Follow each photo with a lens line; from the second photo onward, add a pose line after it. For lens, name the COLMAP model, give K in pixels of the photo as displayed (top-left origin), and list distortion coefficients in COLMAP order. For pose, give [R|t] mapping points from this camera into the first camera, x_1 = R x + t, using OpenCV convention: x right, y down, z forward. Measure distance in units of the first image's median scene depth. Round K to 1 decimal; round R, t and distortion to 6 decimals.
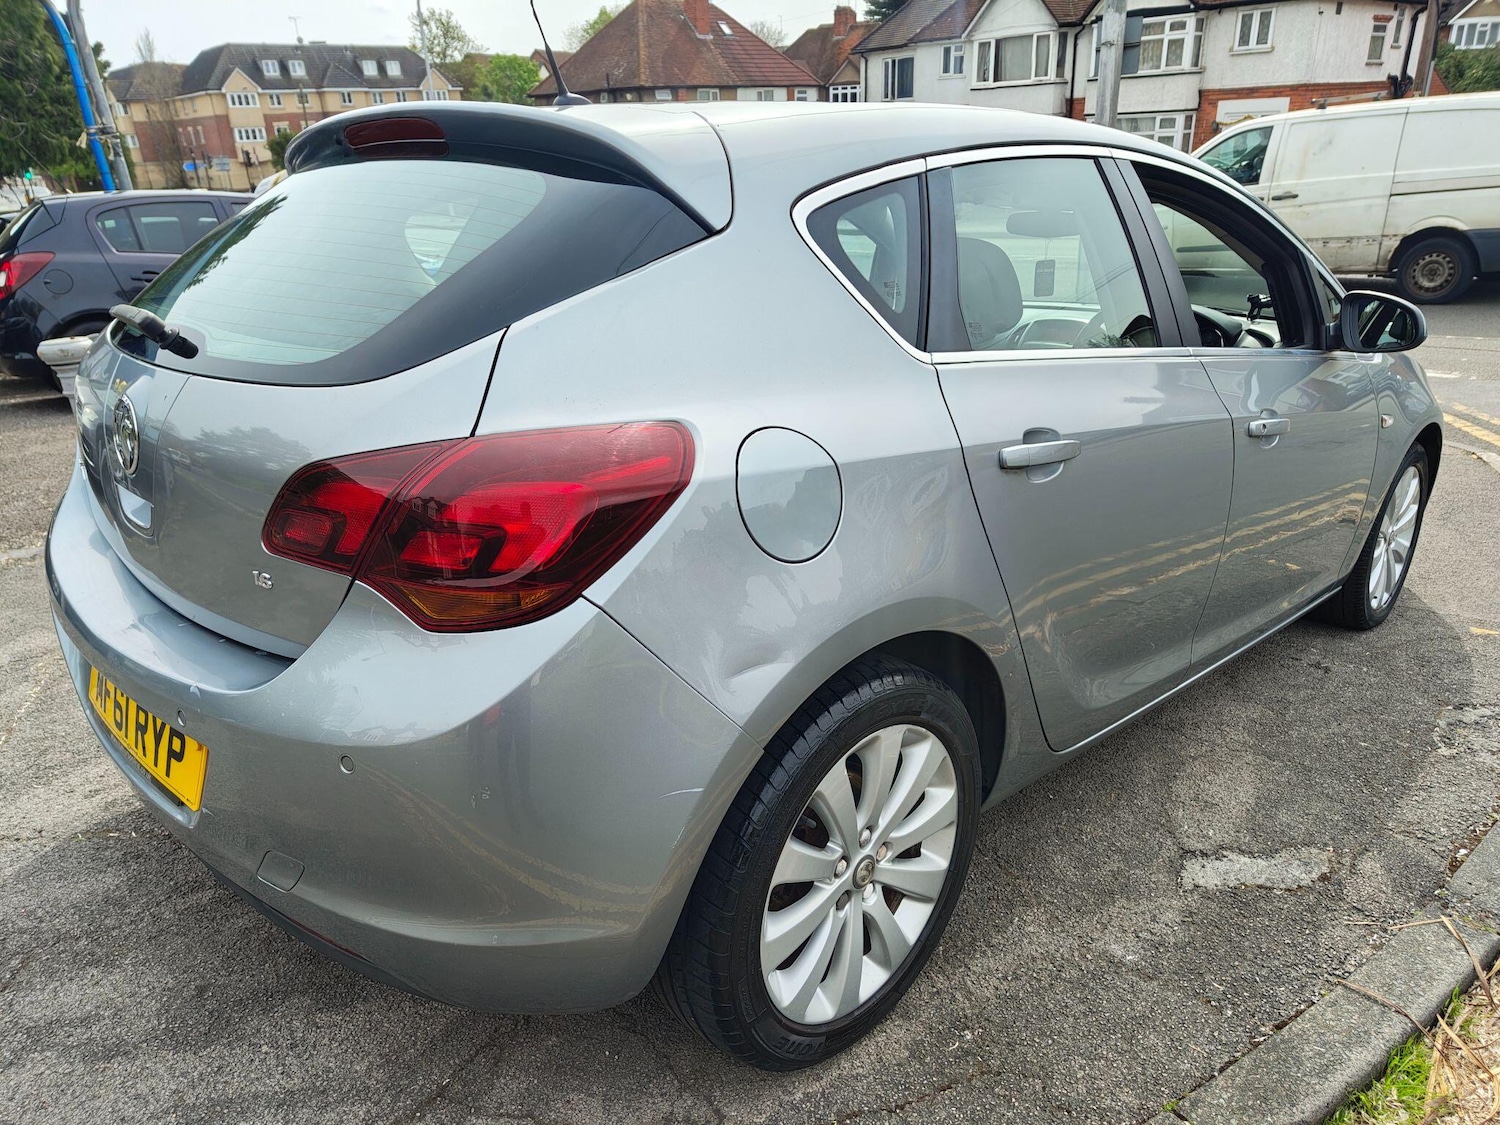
lens RADIAL K [[1052.6, 0, 757.9], [0, 1052.6, 581.0], [0, 0, 1]] dist [0.019175, -0.004436]
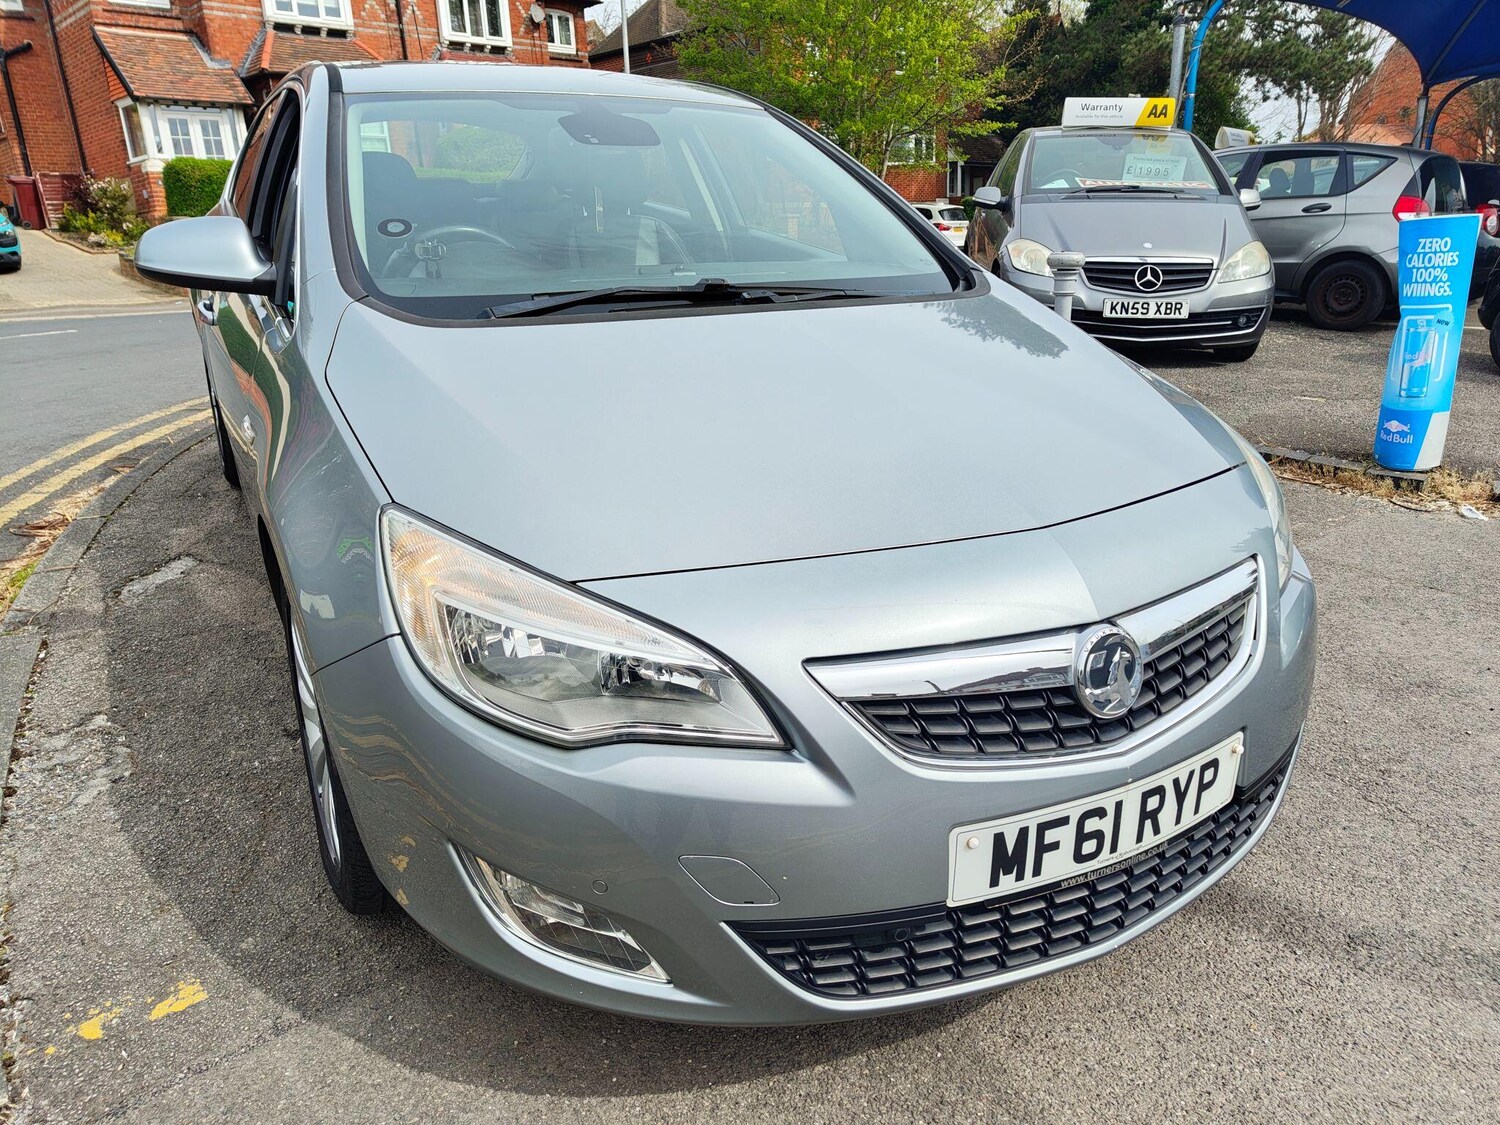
lens RADIAL K [[1052.6, 0, 744.4], [0, 1052.6, 560.6], [0, 0, 1]] dist [0.019175, -0.004436]
pose [[-0.298801, 0.328504, -0.895992, 1.508744], [-0.324824, 0.847815, 0.419165, -0.620575], [0.897333, 0.416287, -0.146622, 1.895739]]
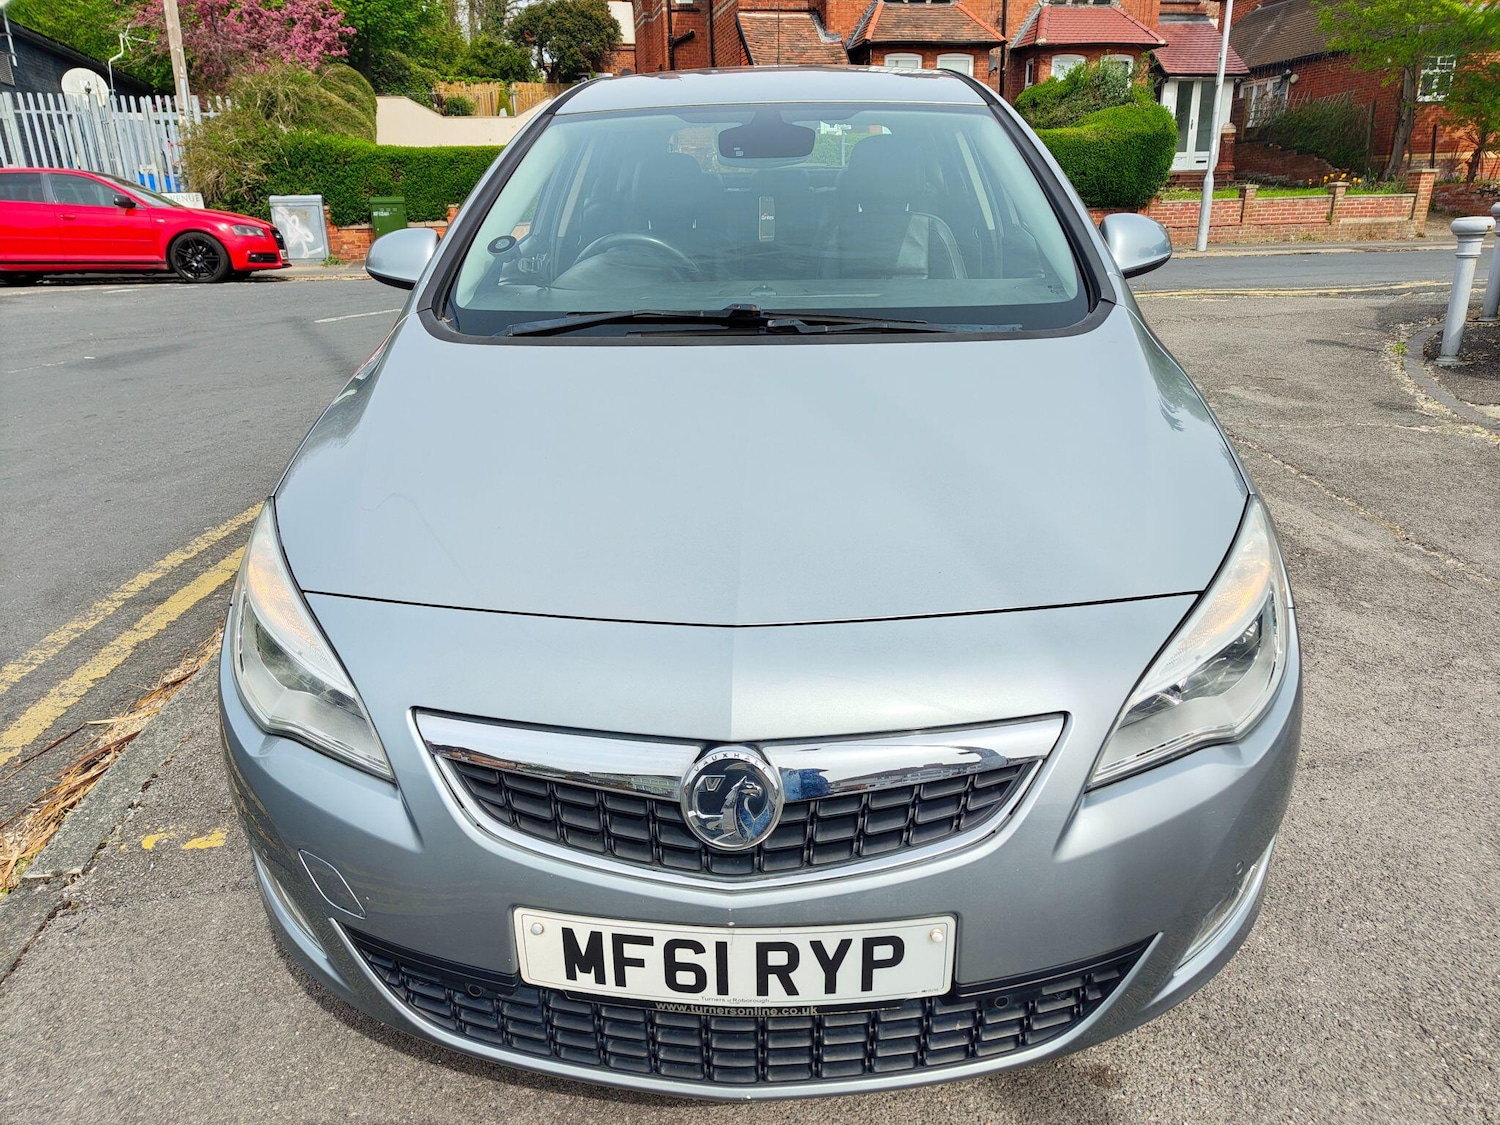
lens RADIAL K [[1052.6, 0, 742.2], [0, 1052.6, 555.5], [0, 0, 1]] dist [0.019175, -0.004436]
pose [[-0.749438, 0.261265, -0.608345, 1.219987], [-0.203050, 0.783867, 0.586790, -0.798239], [0.630170, 0.563287, -0.534410, 2.242220]]
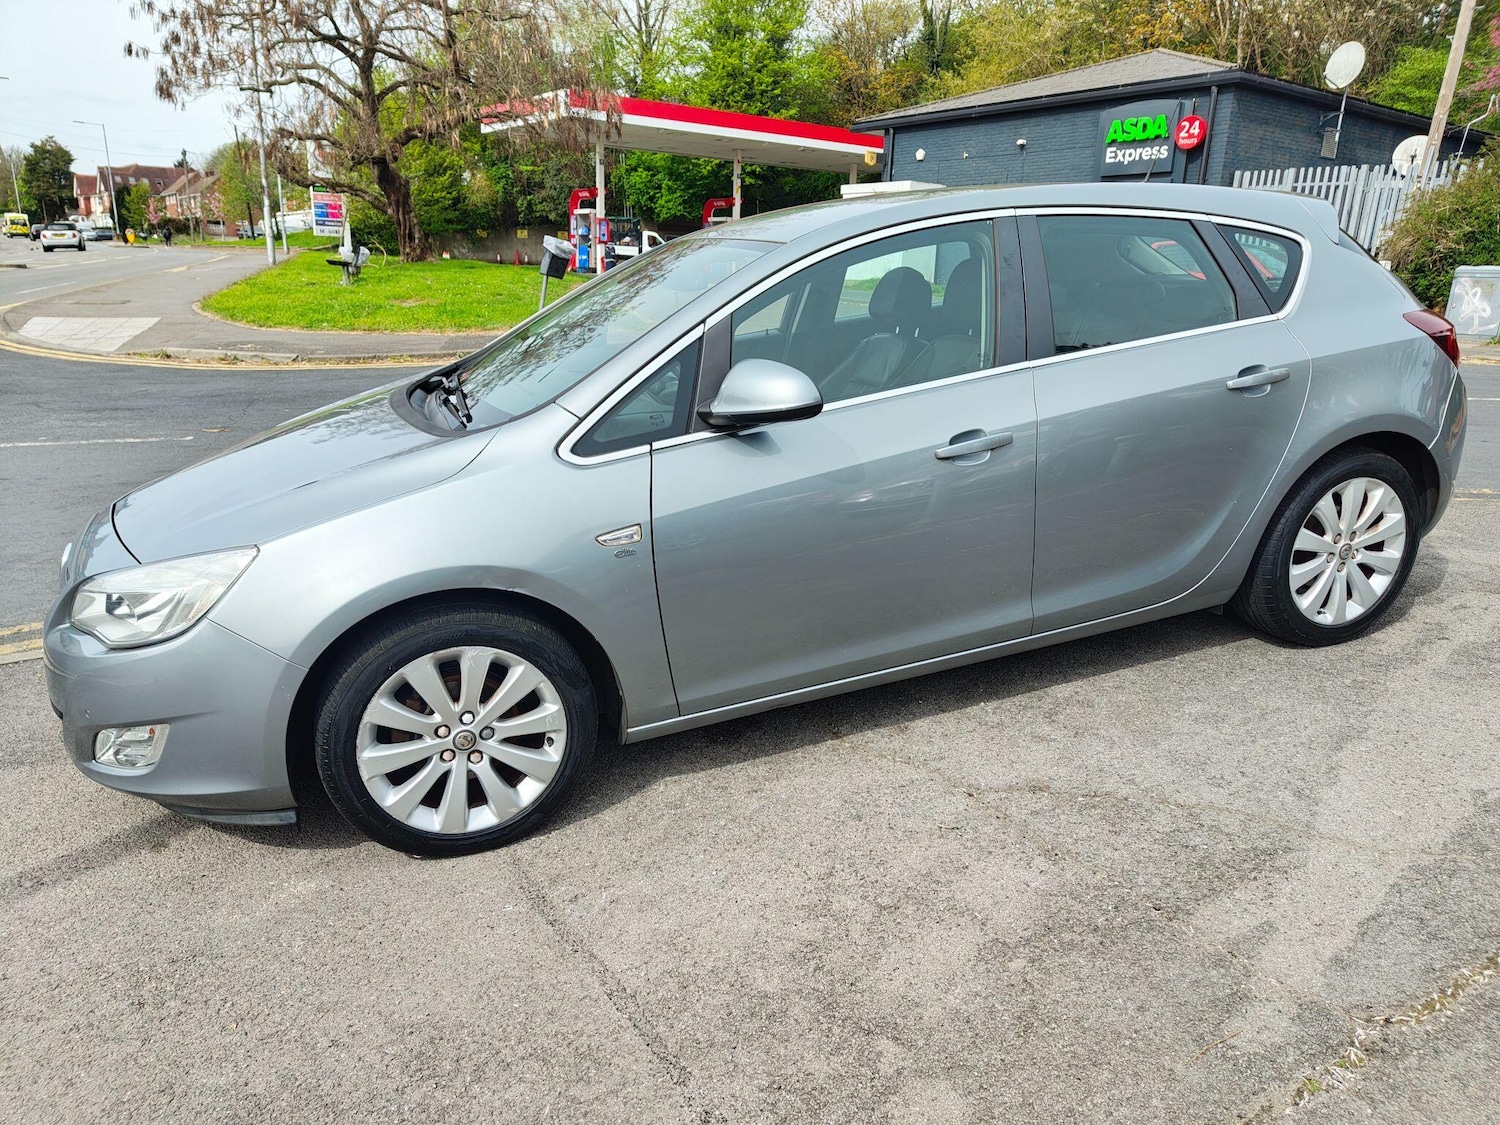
lens RADIAL K [[1052.6, 0, 748.1], [0, 1052.6, 564.8], [0, 0, 1]] dist [0.019175, -0.004436]
pose [[-0.901100, -0.099107, 0.422134, -0.335623], [0.179659, 0.800700, 0.571491, -0.964029], [-0.394642, 0.590810, -0.703706, 2.592733]]
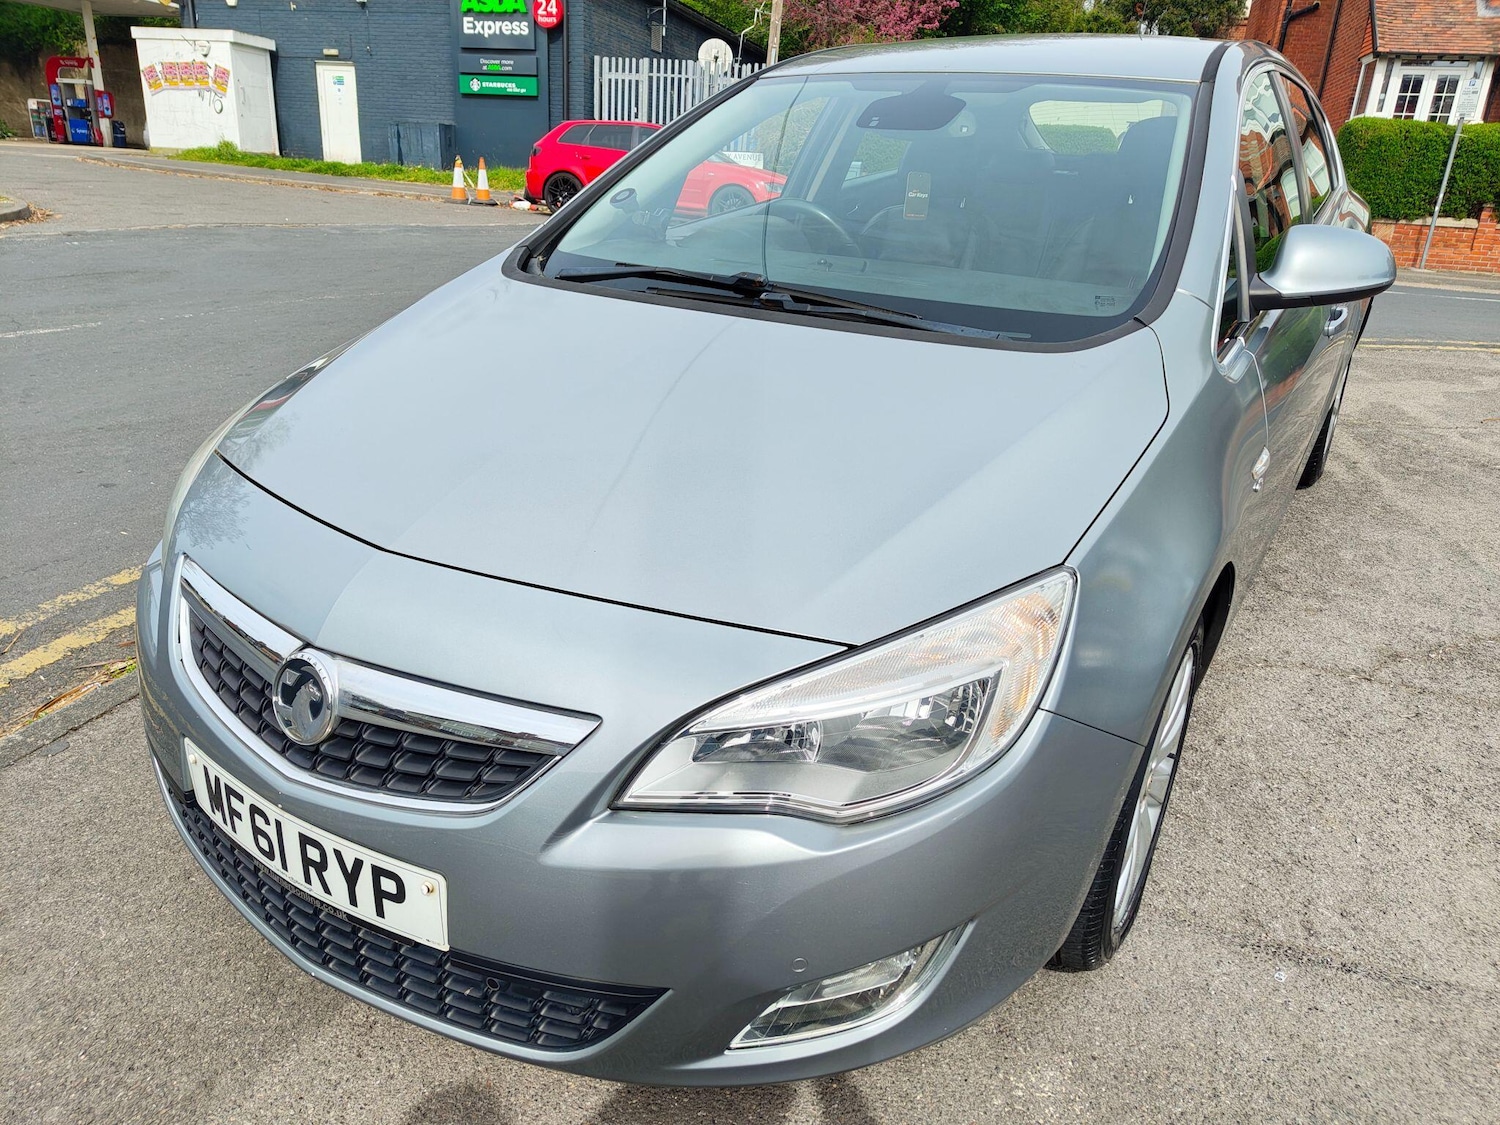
lens RADIAL K [[1052.6, 0, 747.7], [0, 1052.6, 552.6], [0, 0, 1]] dist [0.019175, -0.004436]
pose [[-0.979319, 0.055830, -0.194469, 0.796772], [-0.090895, 0.737311, 0.669411, -0.856534], [0.180757, 0.673243, -0.716987, 2.431736]]
